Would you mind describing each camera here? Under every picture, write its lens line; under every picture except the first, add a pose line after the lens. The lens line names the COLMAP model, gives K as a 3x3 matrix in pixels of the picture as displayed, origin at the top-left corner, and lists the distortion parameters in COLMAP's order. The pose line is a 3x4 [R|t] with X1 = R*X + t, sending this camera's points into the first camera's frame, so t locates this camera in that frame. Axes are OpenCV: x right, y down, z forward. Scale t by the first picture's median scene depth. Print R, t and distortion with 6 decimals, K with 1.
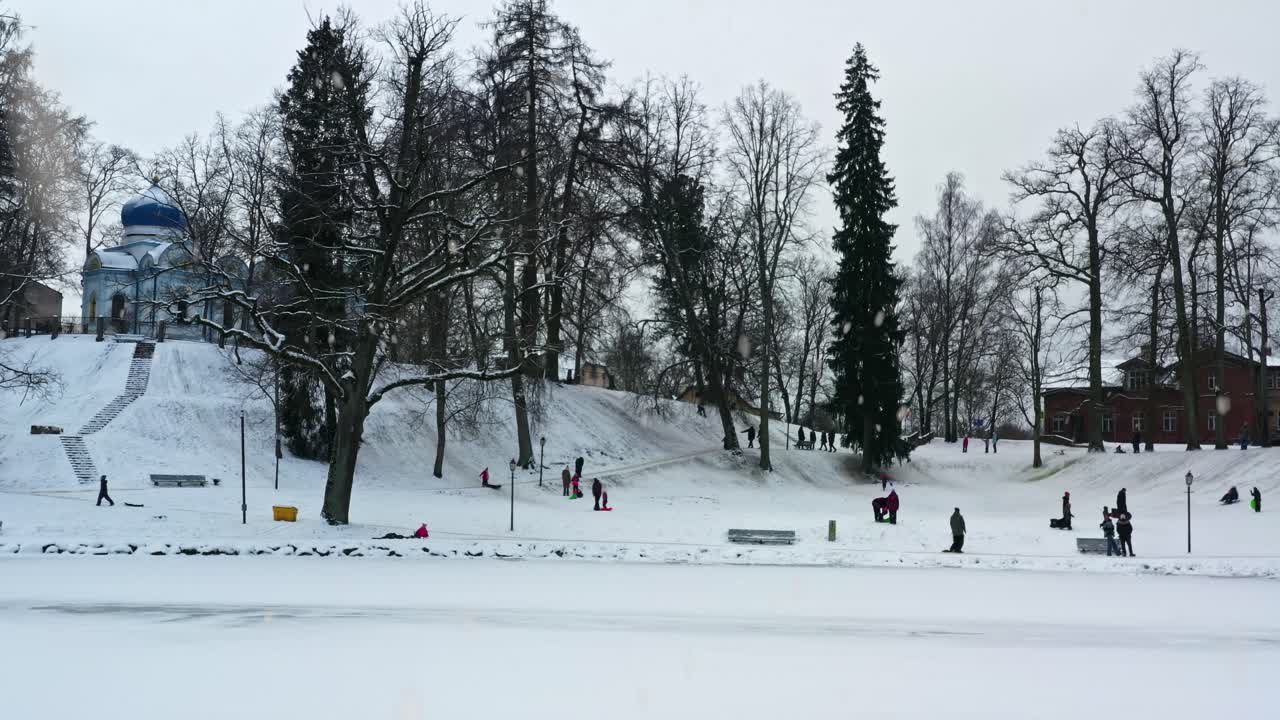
lens RADIAL K [[1461.6, 0, 640.0], [0, 1461.6, 360.0], [0, 0, 1]] dist [-0.011040, 0.020874]
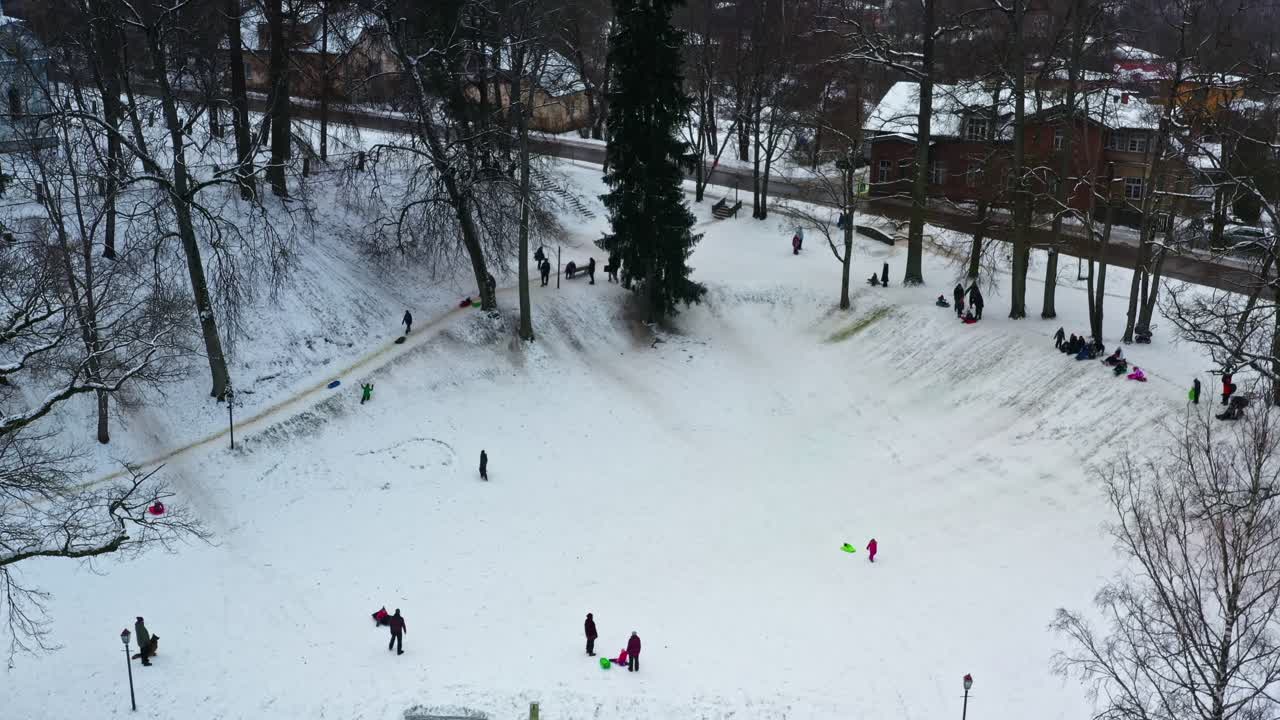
lens RADIAL K [[1461.6, 0, 640.0], [0, 1461.6, 360.0], [0, 0, 1]] dist [-0.011040, 0.020874]
pose [[0.996068, -0.032129, 0.082562, 0.079319], [-0.000324, 0.930596, 0.366048, -0.219836], [-0.088592, -0.364635, 0.926926, 0.196048]]
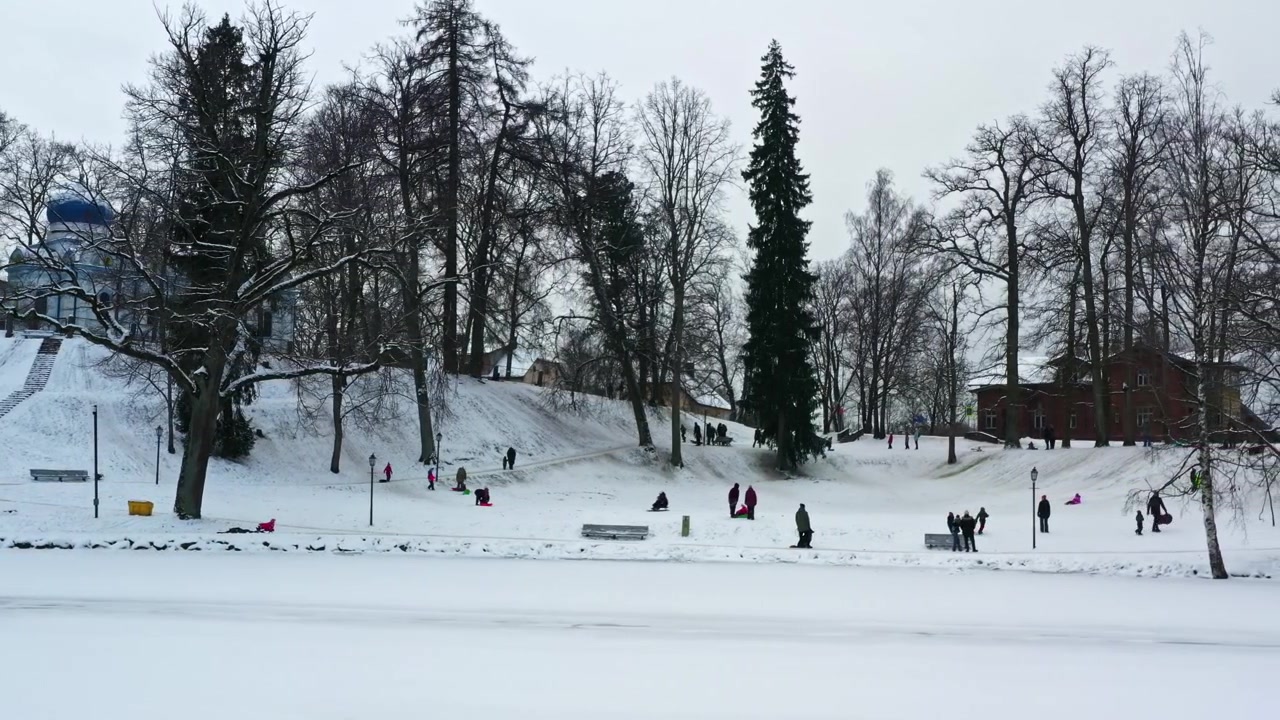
lens RADIAL K [[1461.6, 0, 640.0], [0, 1461.6, 360.0], [0, 0, 1]] dist [-0.011040, 0.020874]
pose [[0.999985, 0.000836, -0.005423, 0.064591], [-0.000825, 0.999997, 0.002088, 0.000426], [0.005424, -0.002084, 0.999983, -0.002540]]
